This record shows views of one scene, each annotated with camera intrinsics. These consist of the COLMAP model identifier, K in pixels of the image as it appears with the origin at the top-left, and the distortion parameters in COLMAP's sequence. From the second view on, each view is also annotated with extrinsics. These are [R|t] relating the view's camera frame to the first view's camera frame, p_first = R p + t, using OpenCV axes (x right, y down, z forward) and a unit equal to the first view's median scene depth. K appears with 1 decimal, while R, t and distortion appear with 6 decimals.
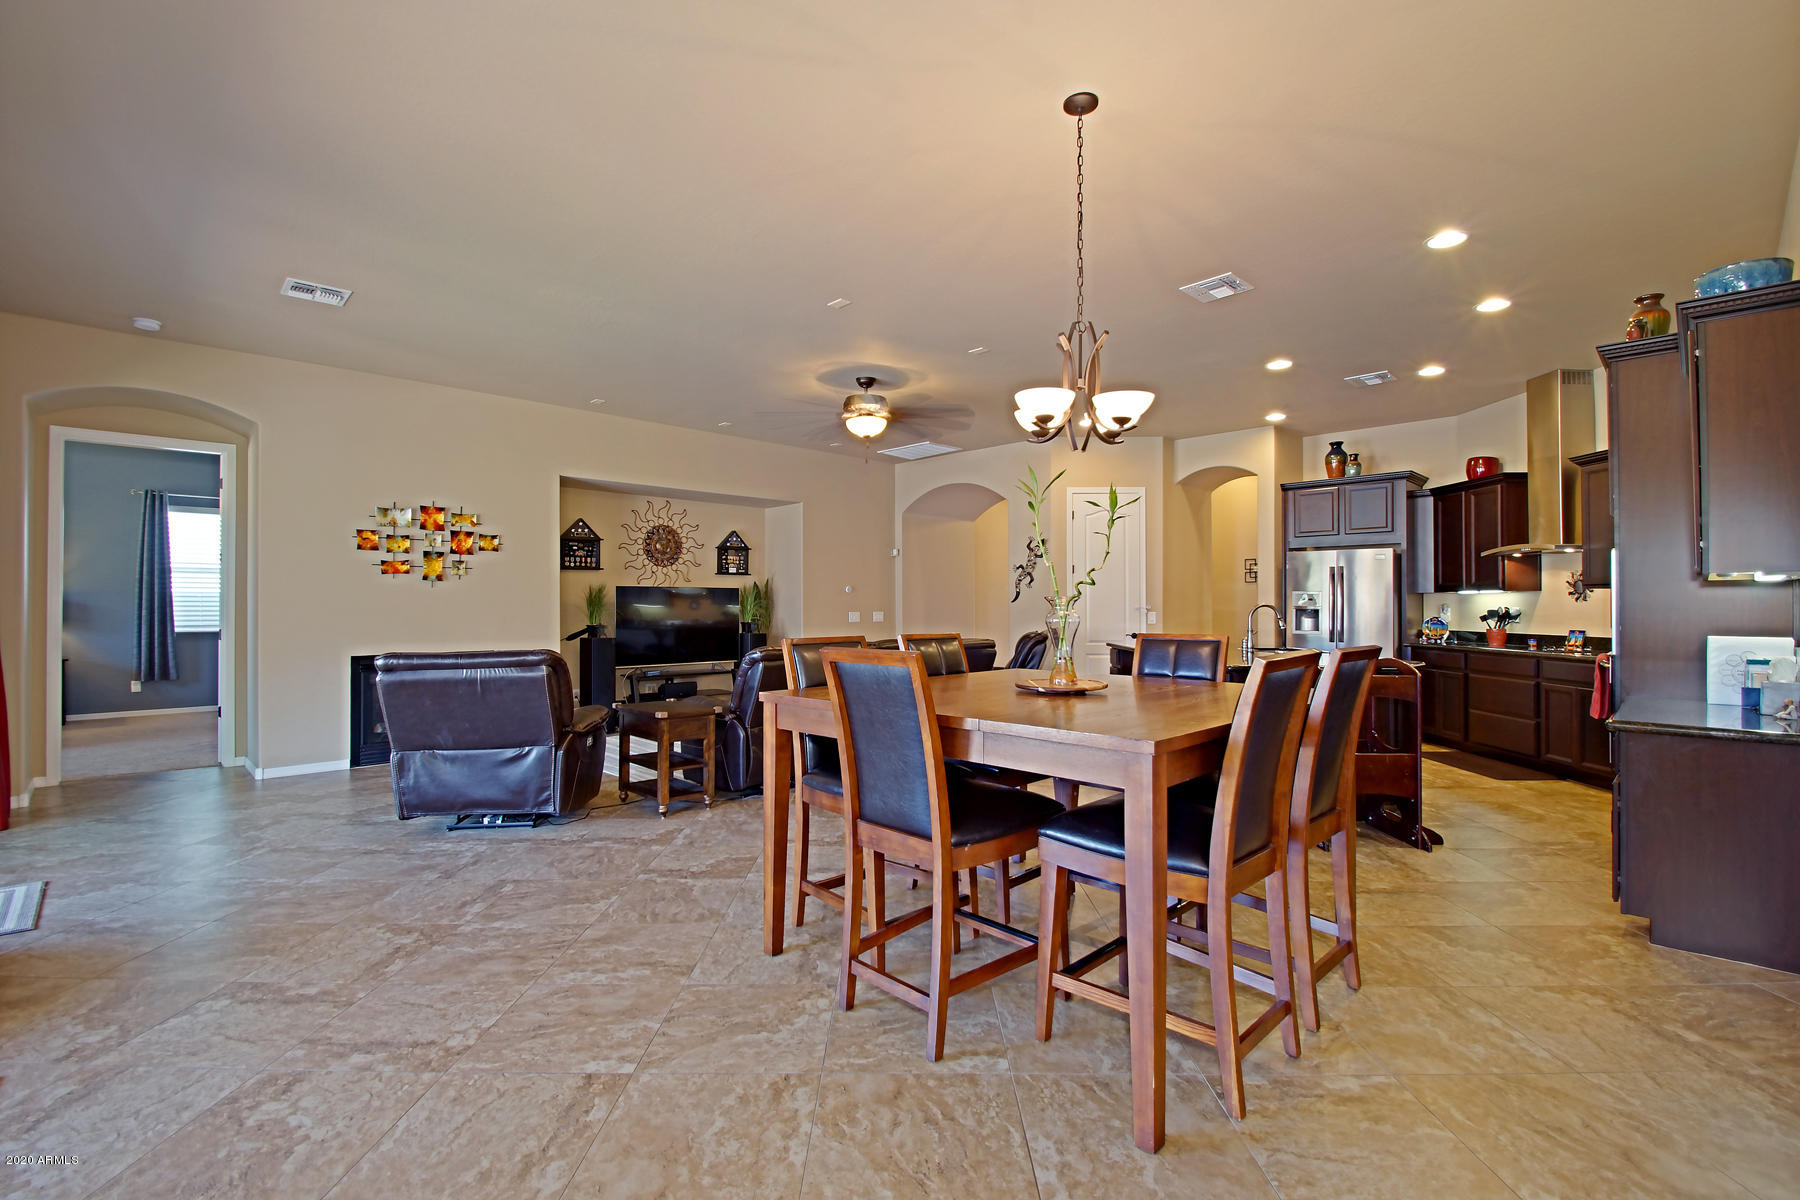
lens RADIAL K [[805.9, 0, 899.3], [0, 805.9, 595.3], [0, 0, 1]] dist [0.003559, -0.013385]
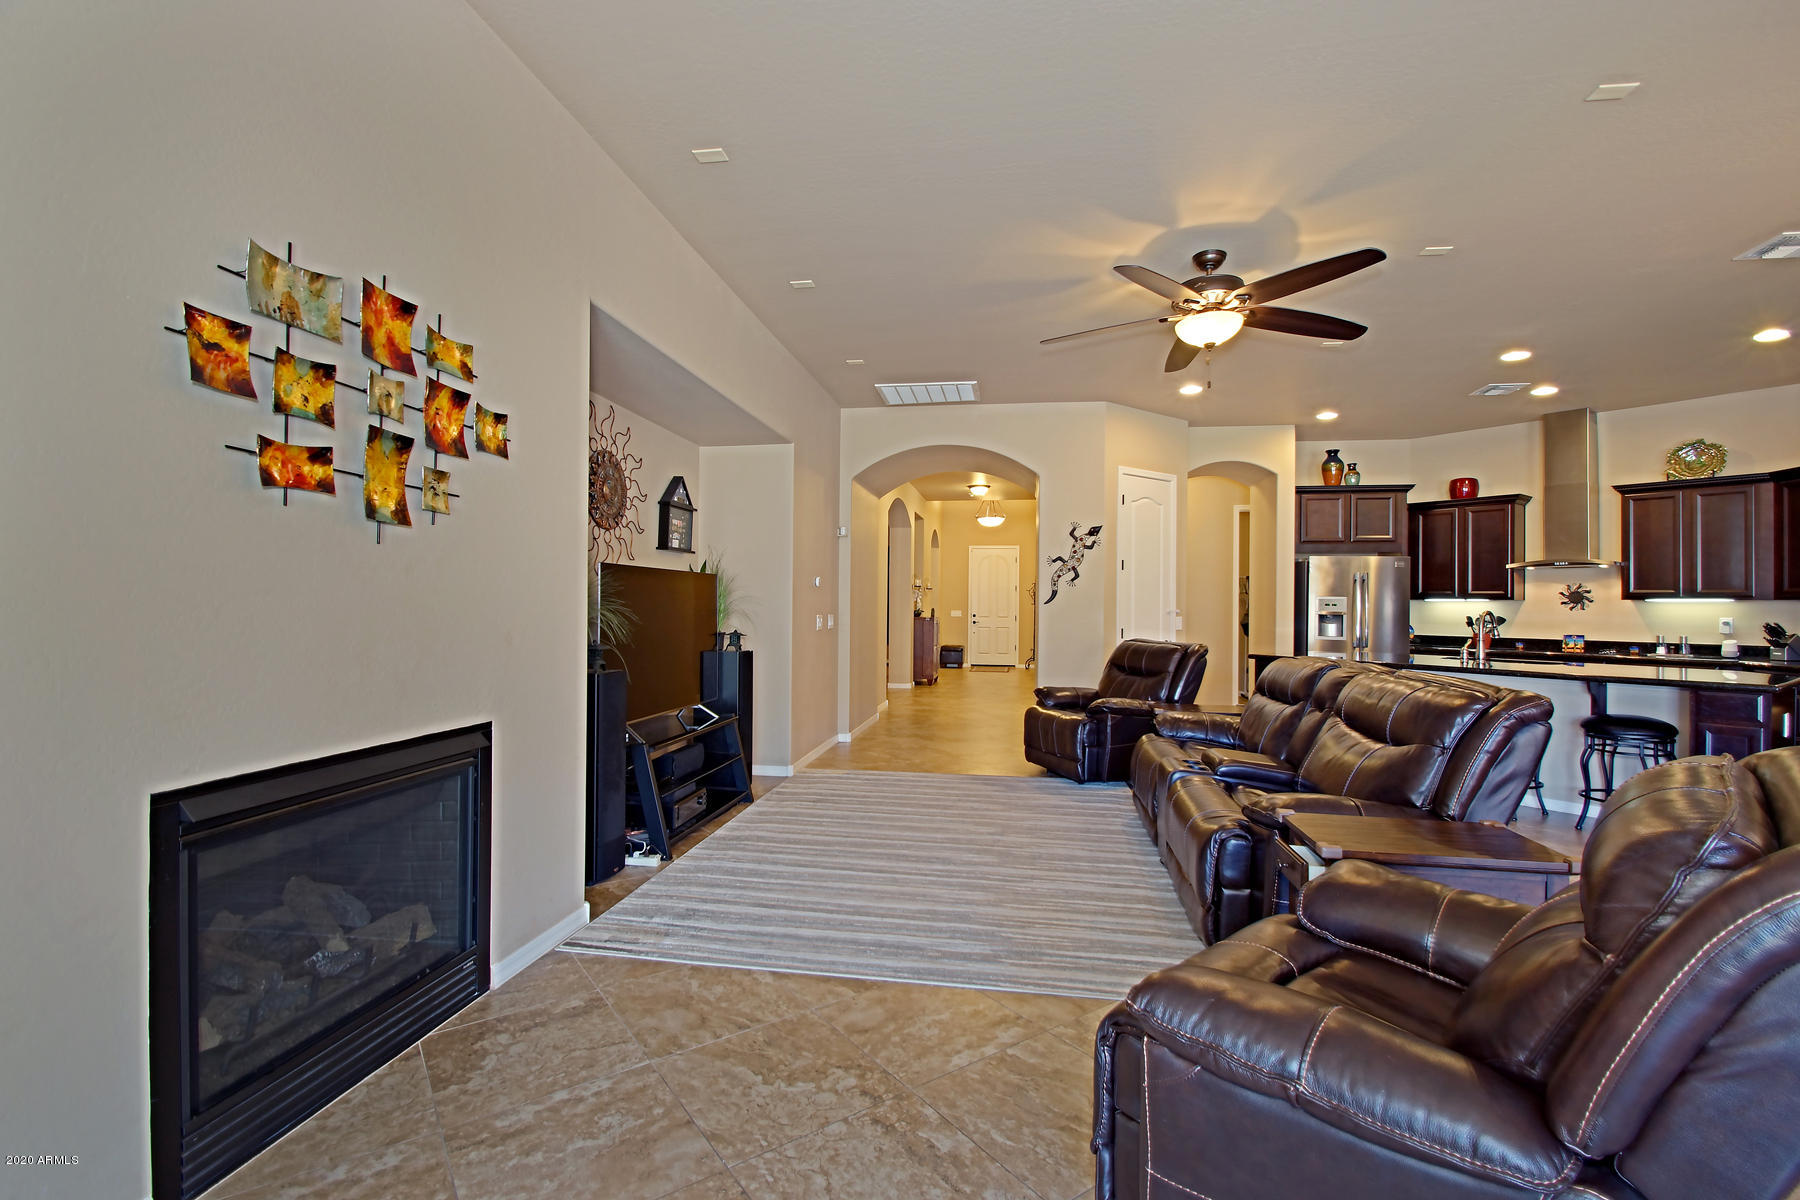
lens RADIAL K [[805.9, 0, 899.3], [0, 805.9, 595.3], [0, 0, 1]] dist [0.003559, -0.013385]
pose [[0.804125, 0.017394, 0.594206, -0.547550], [-0.018249, 0.999823, -0.004573, 0.008081], [-0.594181, -0.007166, 0.804300, 0.559094]]
